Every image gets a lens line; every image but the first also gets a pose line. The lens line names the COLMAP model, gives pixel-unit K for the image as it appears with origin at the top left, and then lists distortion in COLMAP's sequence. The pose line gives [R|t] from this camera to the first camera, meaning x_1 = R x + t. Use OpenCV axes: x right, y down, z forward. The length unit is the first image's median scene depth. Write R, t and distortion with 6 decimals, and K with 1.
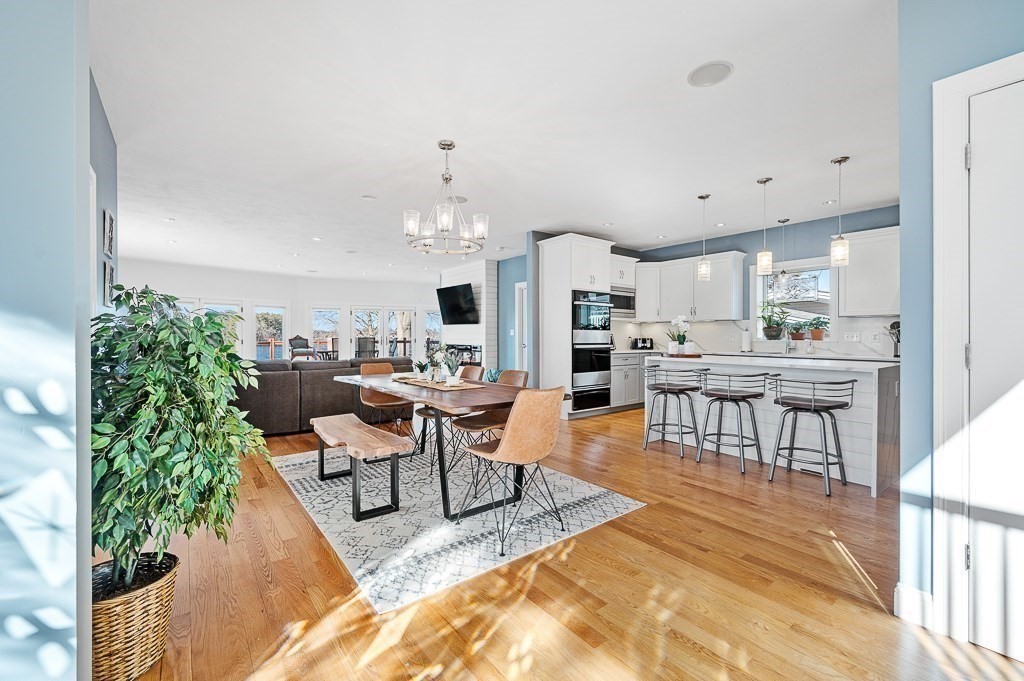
lens RADIAL K [[428.9, 0, 508.7], [0, 428.9, 335.2], [0, 0, 1]] dist [-0.004710, -0.002089]
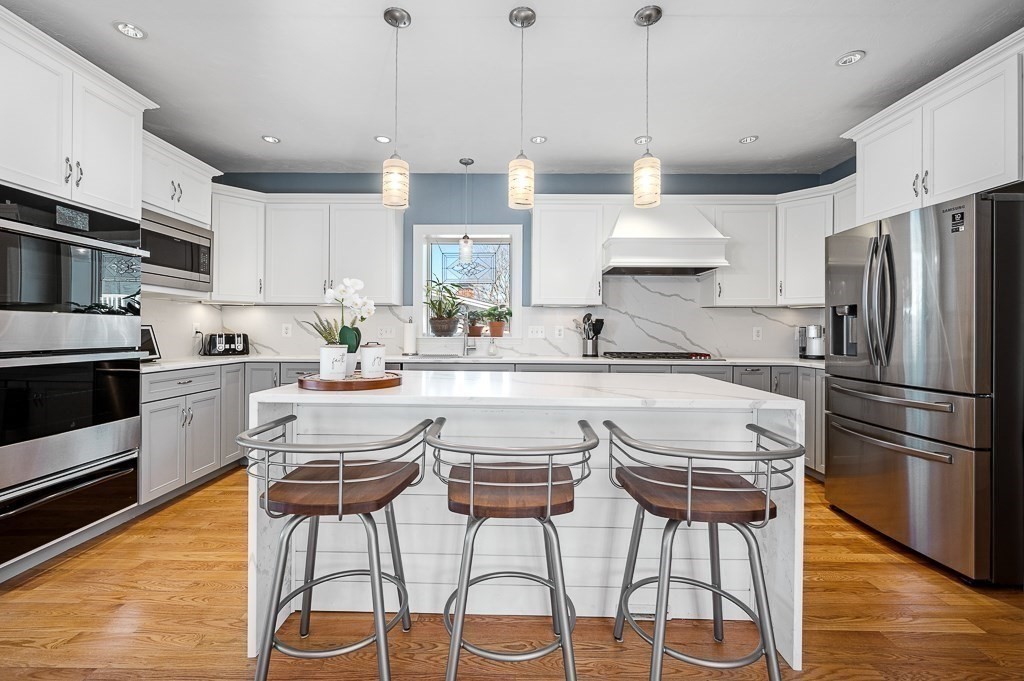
lens RADIAL K [[428.9, 0, 511.4], [0, 428.9, 332.3], [0, 0, 1]] dist [-0.004710, -0.002089]
pose [[0.619586, -0.000046, 0.784929, 0.137234], [-0.006375, 0.999967, 0.005091, 0.000064], [-0.784903, -0.008158, 0.619565, 0.470577]]
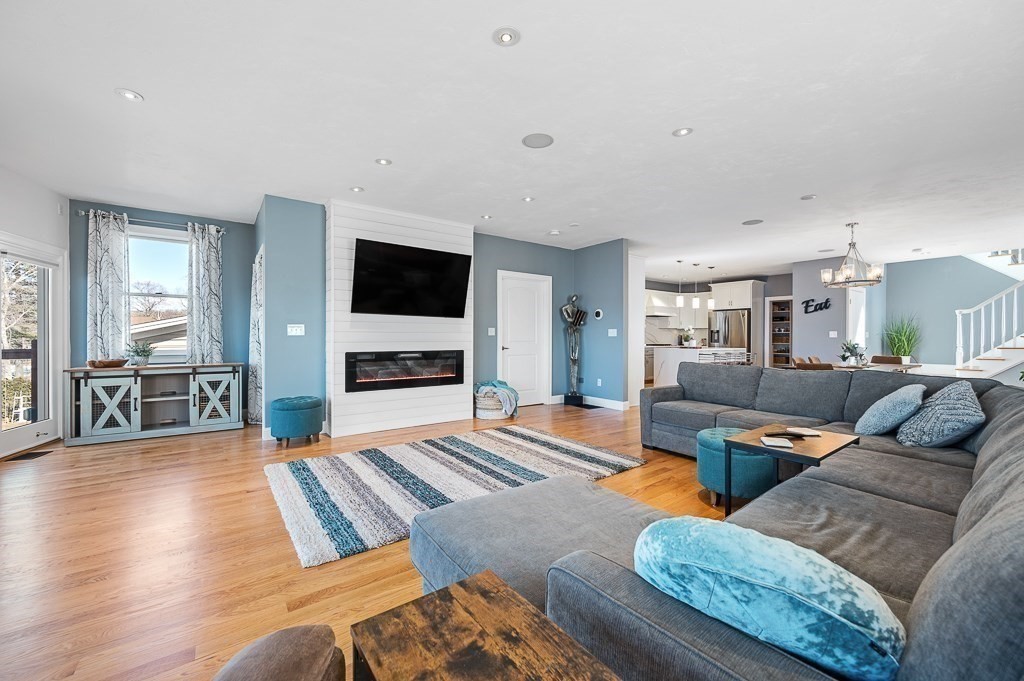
lens RADIAL K [[409.0, 0, 504.2], [0, 409.0, 339.9], [0, 0, 1]] dist [0.001729, 0.000067]
pose [[0.034664, -0.007116, 0.999374, -1.013498], [-0.002920, 0.999970, 0.007221, 0.003272], [-0.999395, -0.003169, 0.034642, 1.277214]]
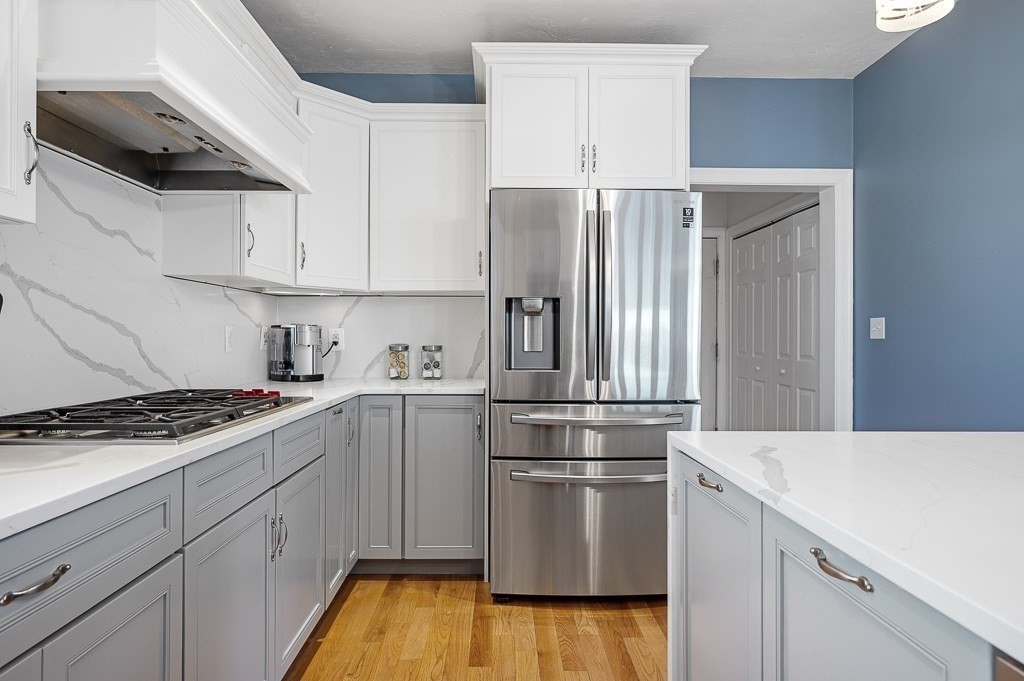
lens RADIAL K [[583.8, 0, 506.8], [0, 583.8, 334.6], [0, 0, 1]] dist [0.005865, 0.000854]
pose [[-0.795348, -0.000460, 0.606153, 0.451661], [-0.002836, 0.999992, -0.002963, 0.000328], [-0.606147, -0.004076, -0.795343, 0.810202]]
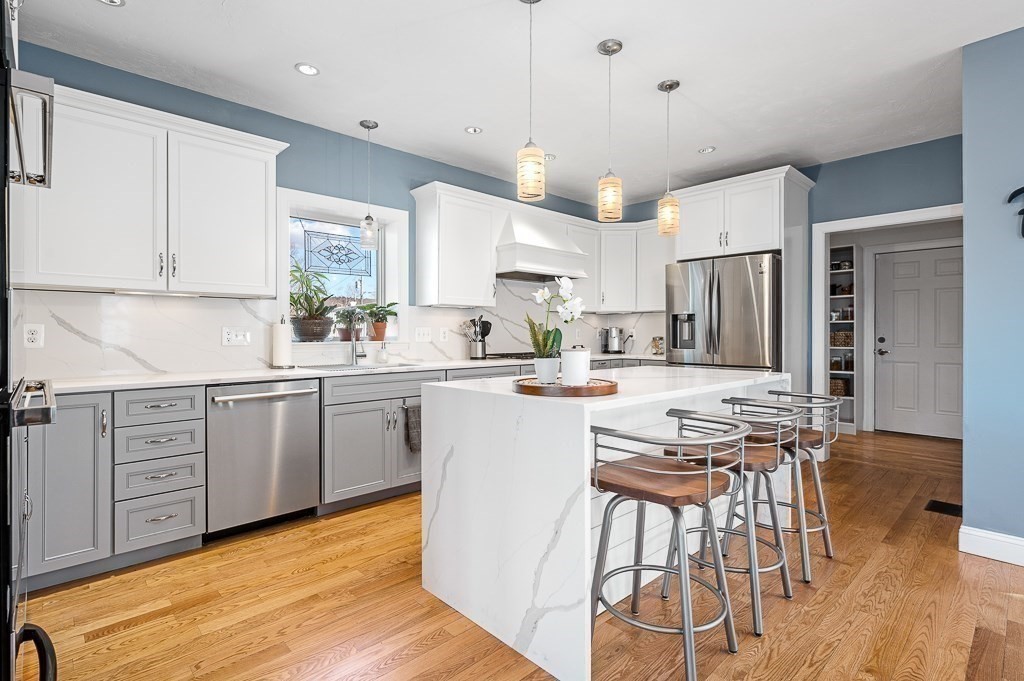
lens RADIAL K [[489.6, 0, 509.4], [0, 489.6, 333.3], [0, 0, 1]] dist [-0.005489, -0.000234]
pose [[-0.097053, -0.001144, 0.995279, -0.002680], [0.000230, 0.999999, 0.001172, 0.000261], [-0.995279, 0.000343, -0.097052, 0.798291]]
